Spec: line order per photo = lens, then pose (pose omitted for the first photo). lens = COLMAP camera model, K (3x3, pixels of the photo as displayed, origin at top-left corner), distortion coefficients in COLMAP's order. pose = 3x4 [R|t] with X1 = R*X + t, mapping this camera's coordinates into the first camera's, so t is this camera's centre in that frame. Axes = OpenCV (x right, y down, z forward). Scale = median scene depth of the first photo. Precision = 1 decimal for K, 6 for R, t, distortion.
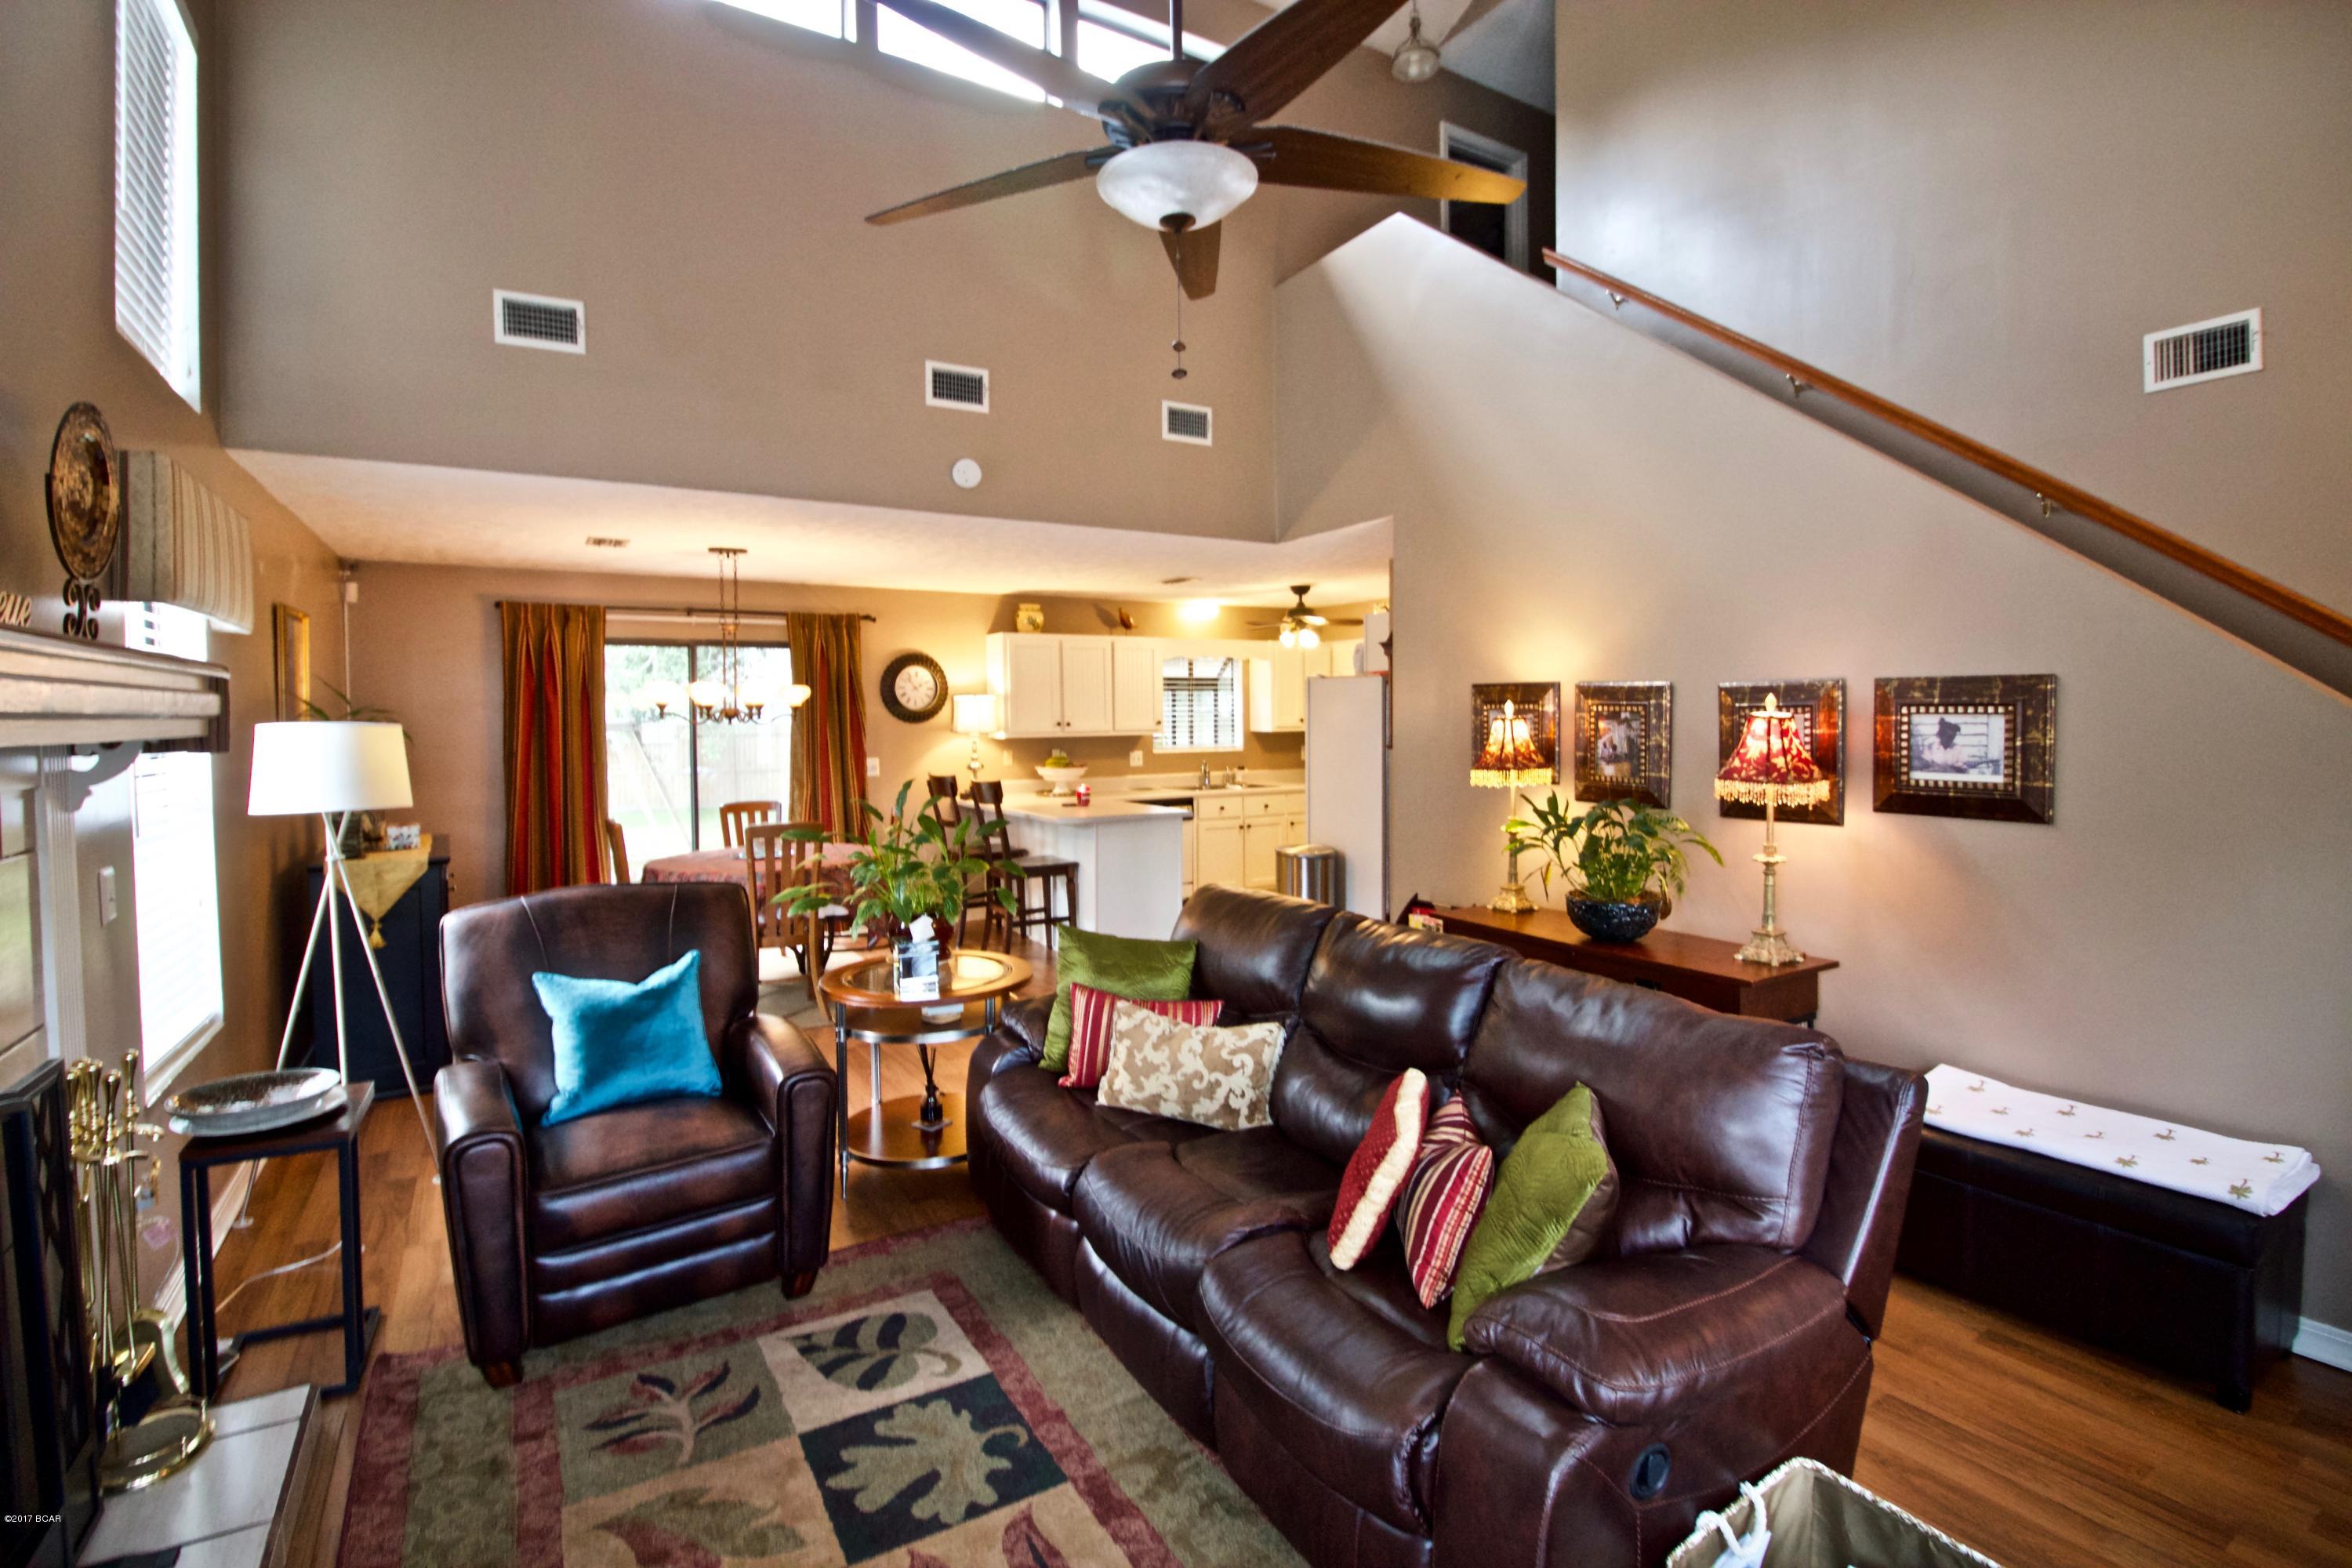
lens RADIAL K [[1080.5, 0, 1179.8], [0, 1080.5, 749.5], [0, 0, 1]] dist [-0.009540, -0.008392]
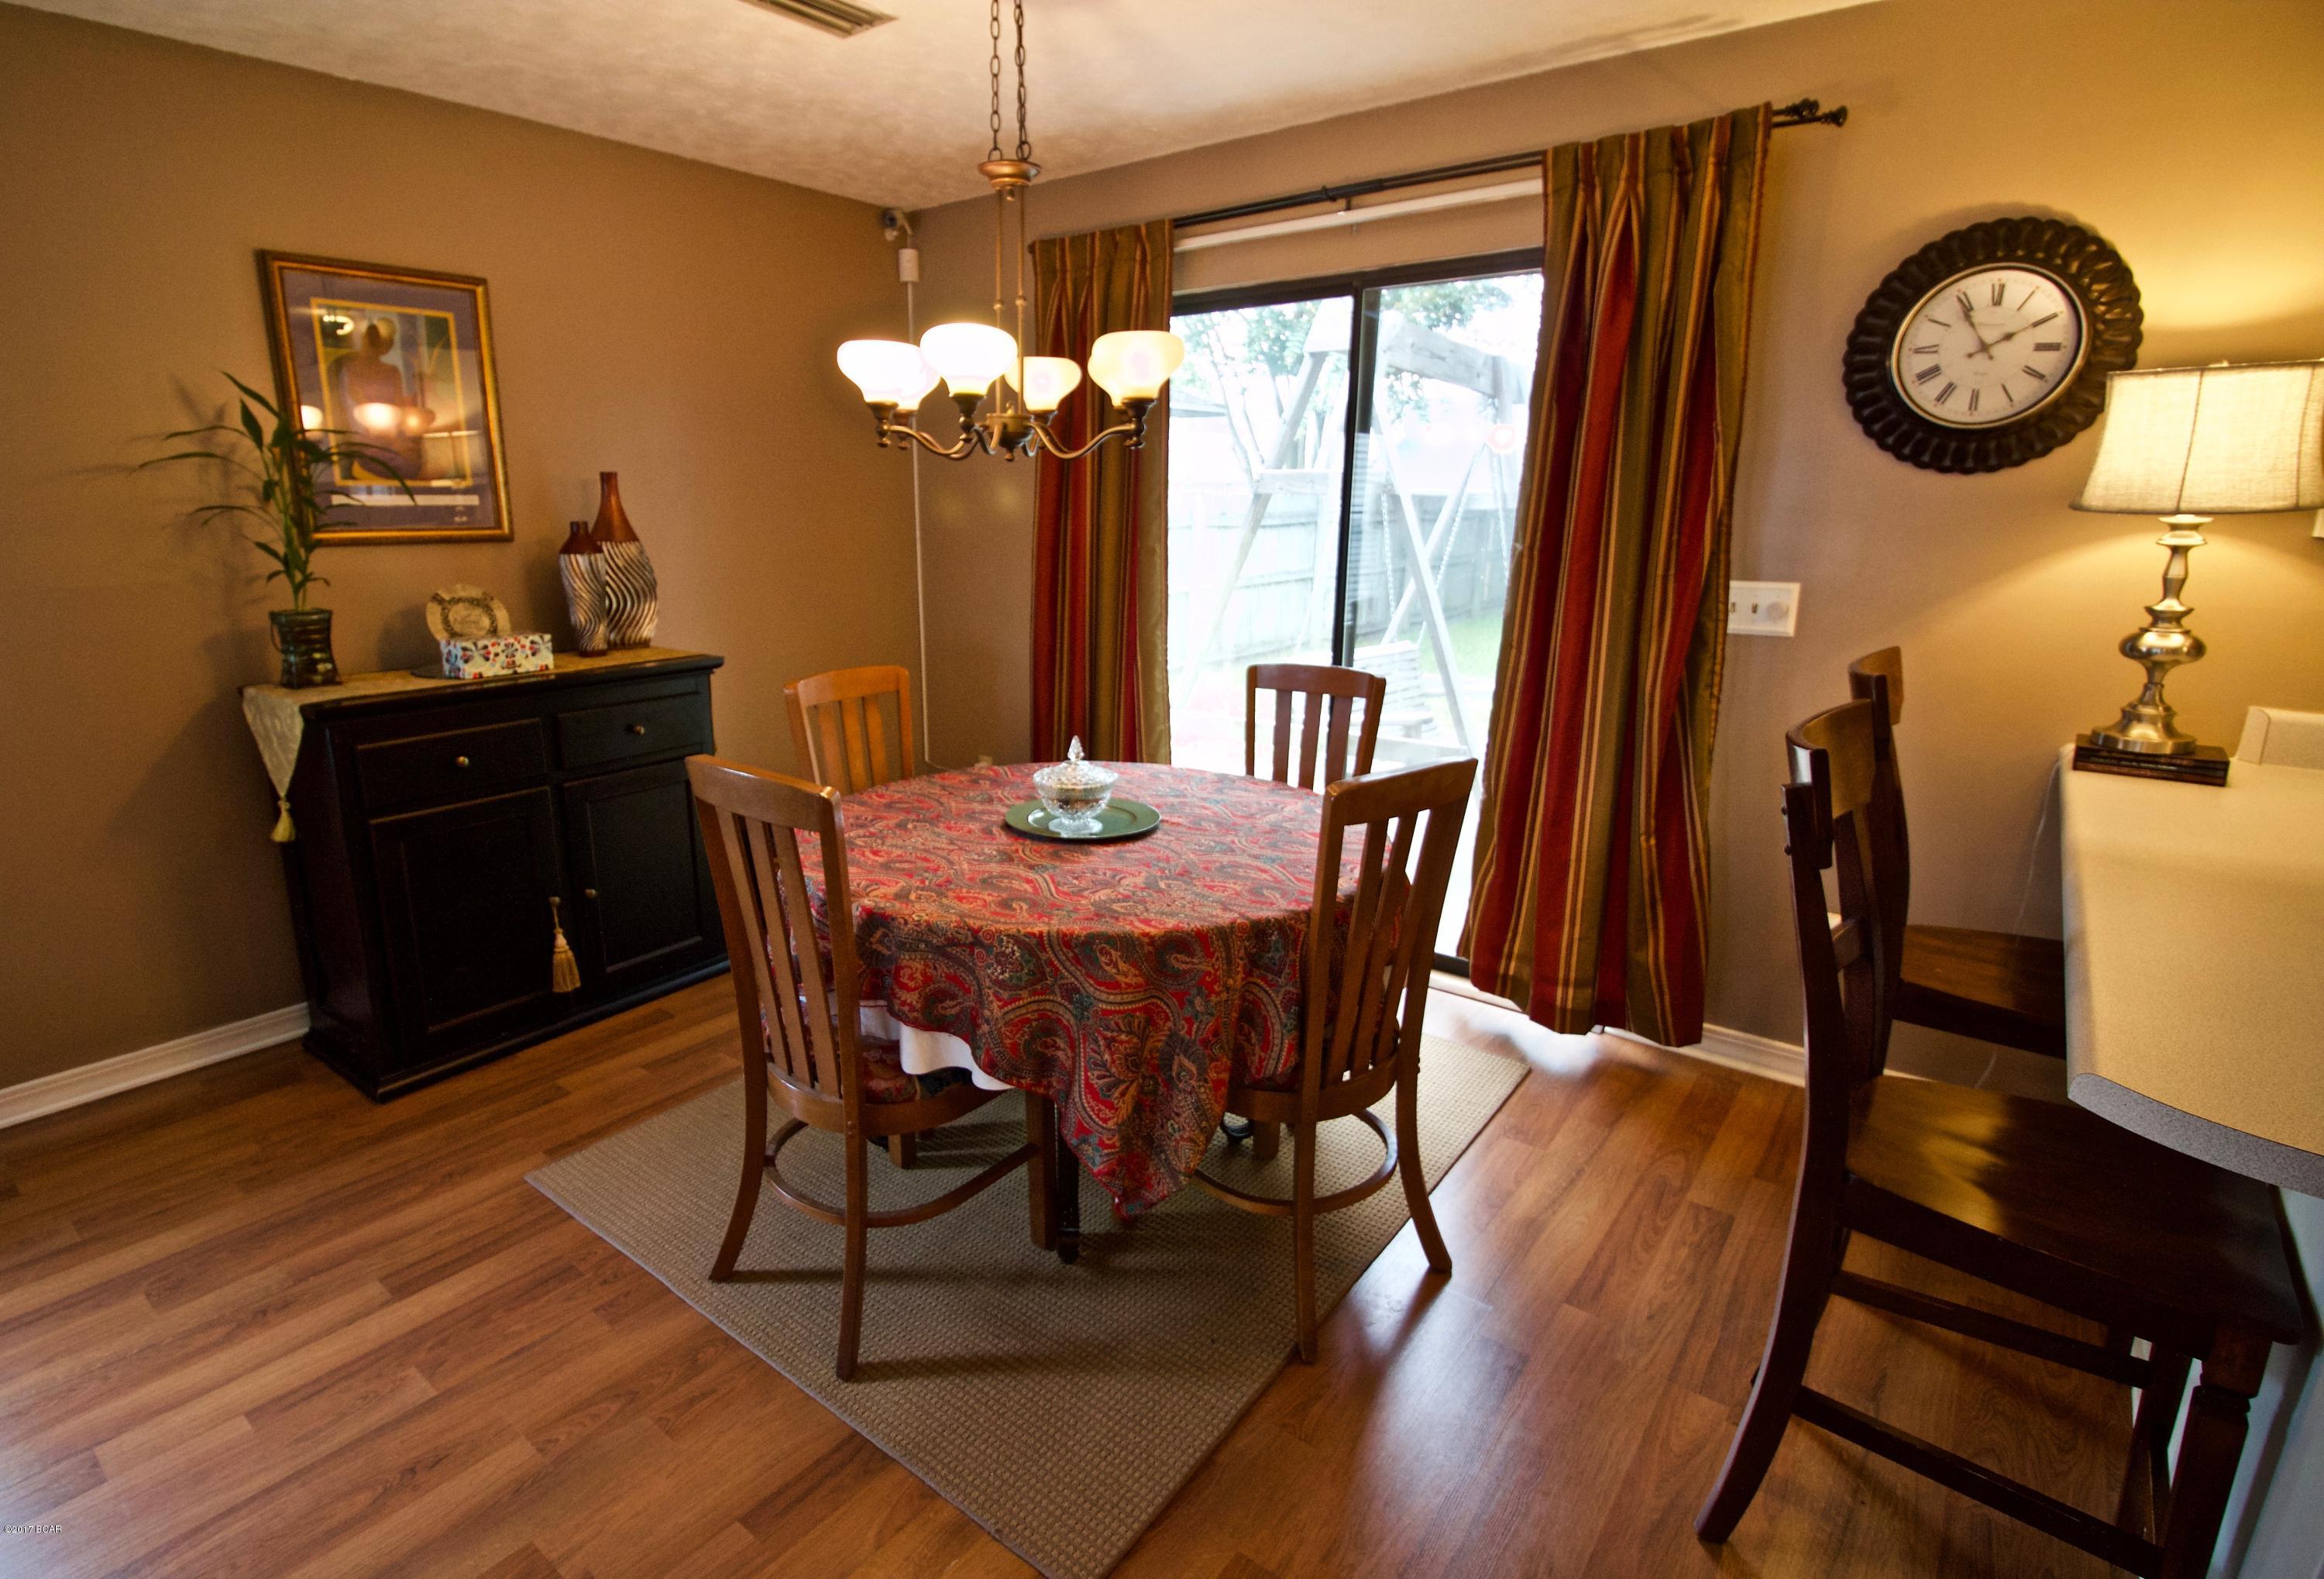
lens RADIAL K [[1136.1, 0, 1079.4], [0, 1136.1, 791.1], [0, 0, 1]] dist [-0.014630, -0.003411]
pose [[0.318881, 0.247535, -0.914900, -0.021743], [-0.036137, 0.967766, 0.249243, -0.009856], [0.947106, -0.046418, 0.317547, 0.810731]]
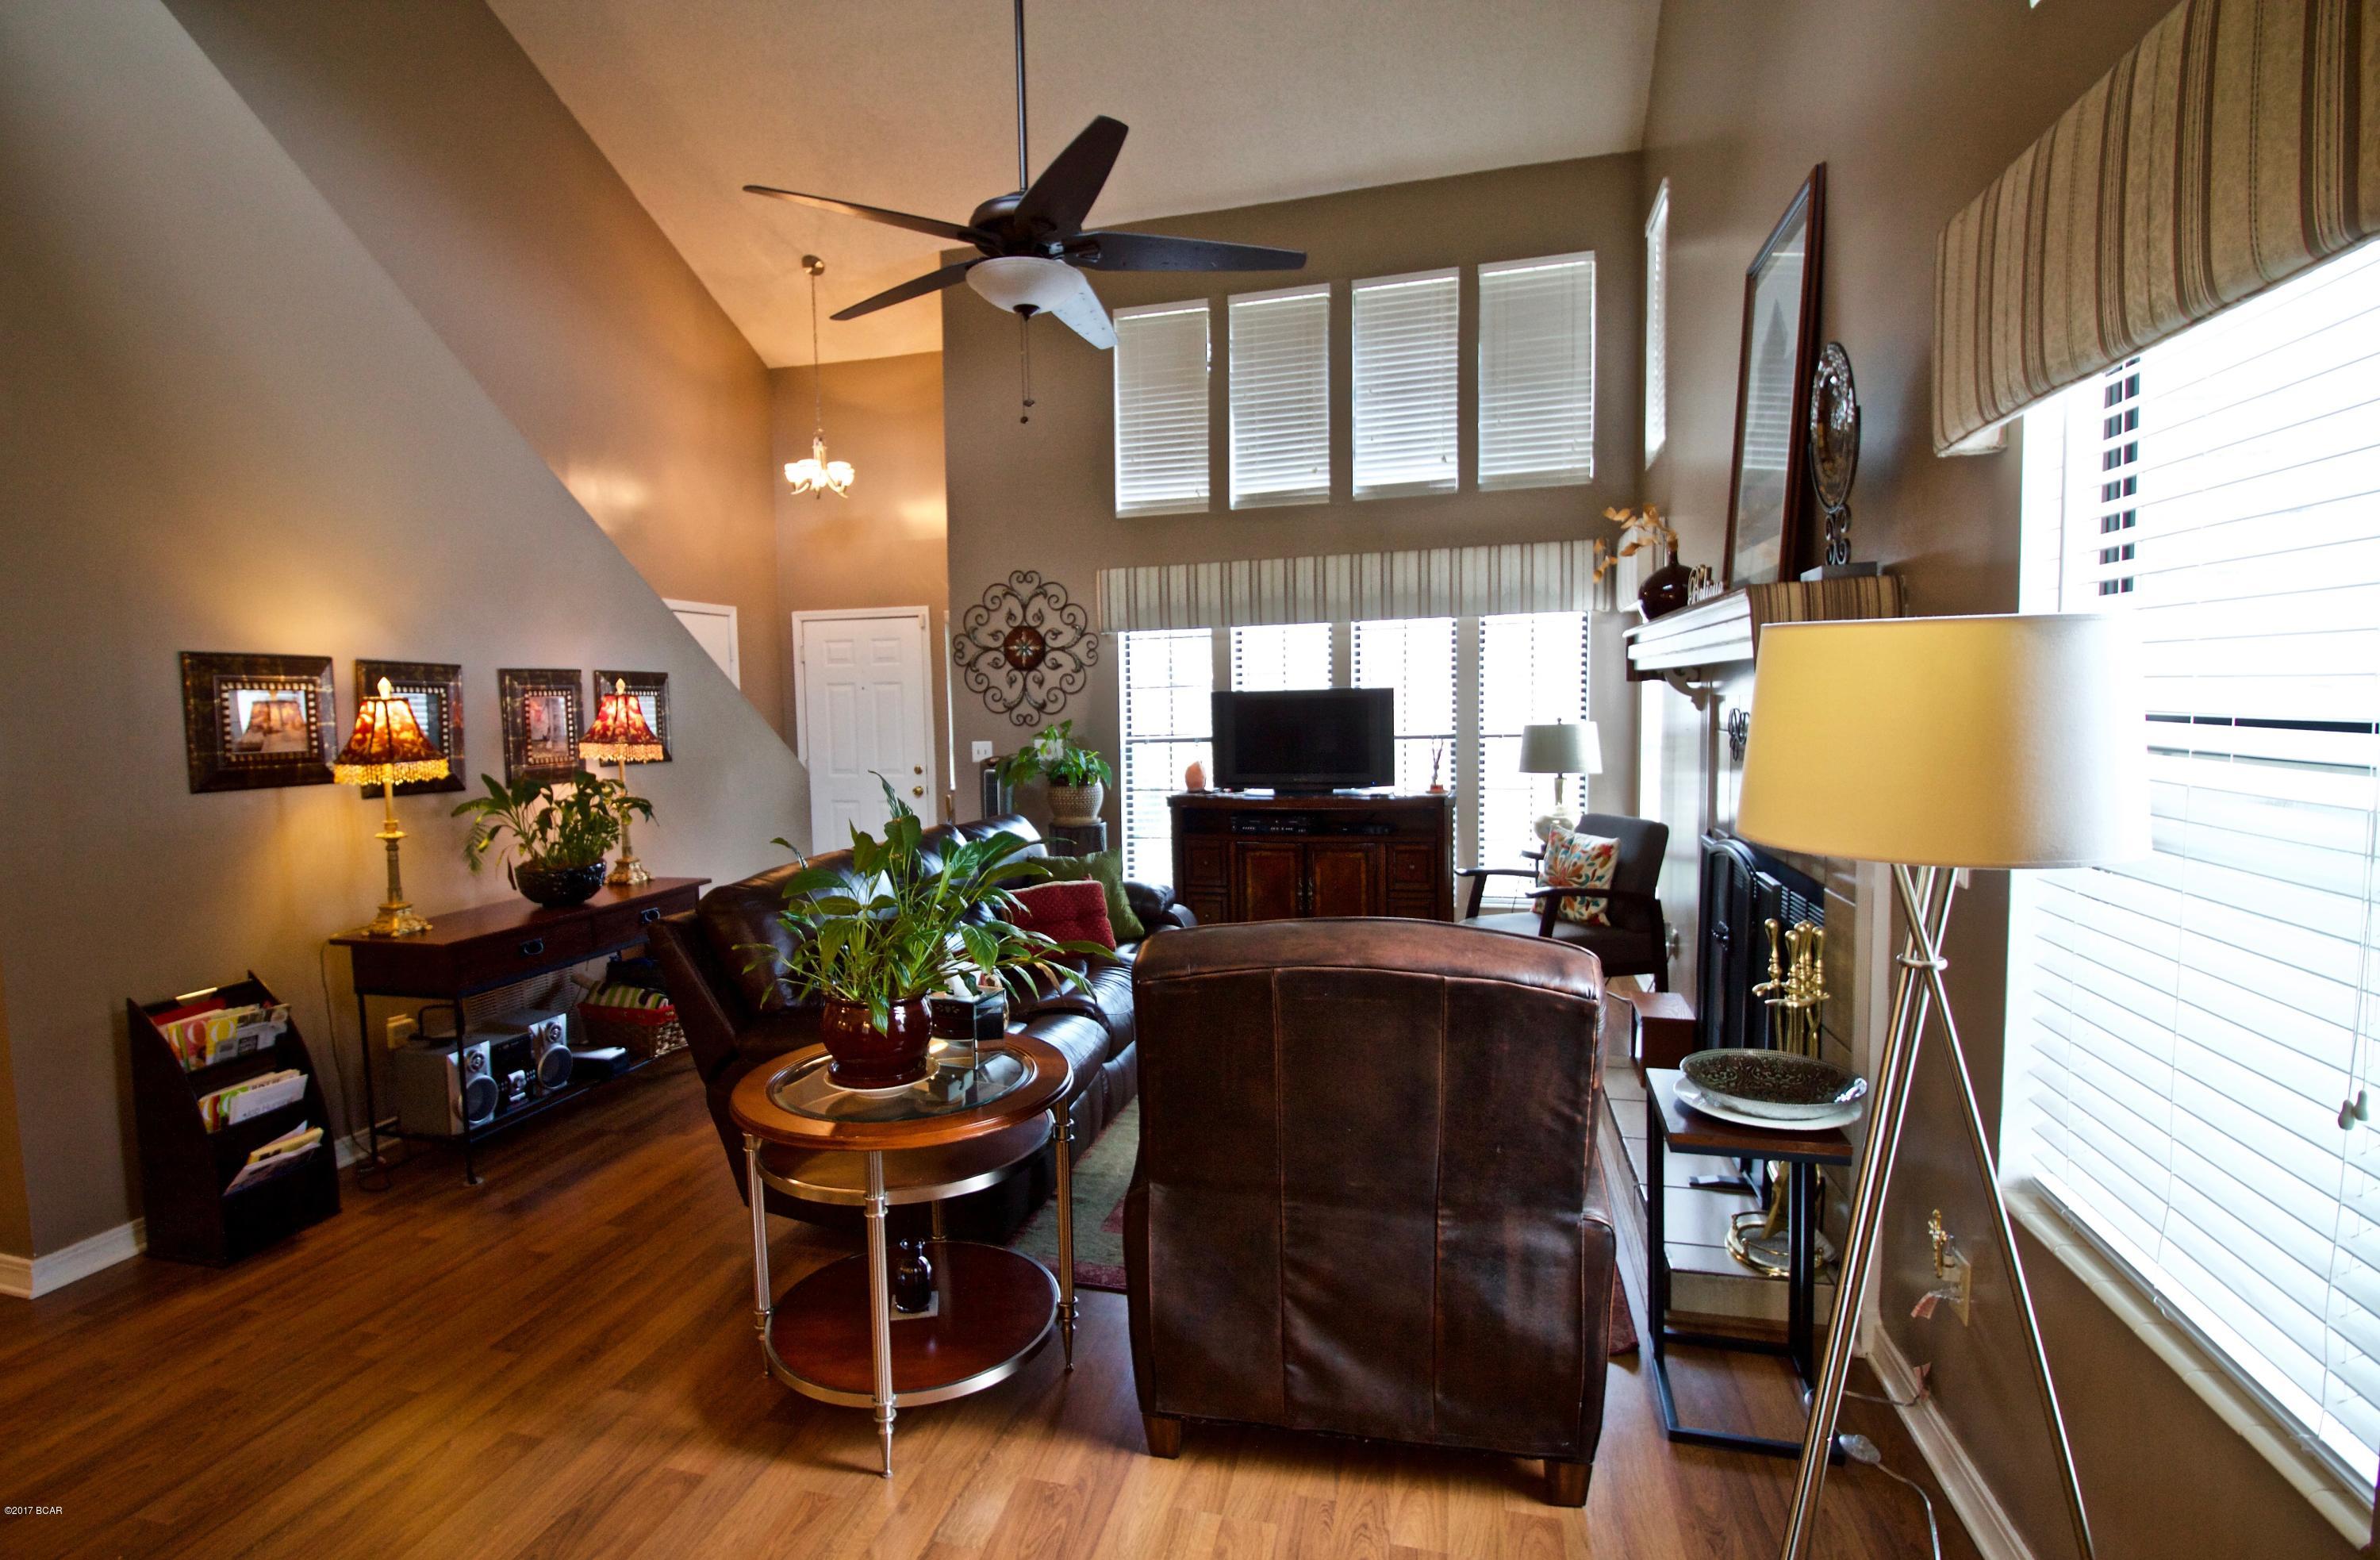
lens RADIAL K [[1146.4, 0, 1127.1], [0, 1146.4, 777.7], [0, 0, 1]] dist [0.003806, -0.000219]
pose [[-0.660742, -0.025142, 0.750192, -0.469913], [0.052640, 0.995426, 0.079723, -0.004802], [-0.748765, 0.092166, -0.656397, 0.748823]]
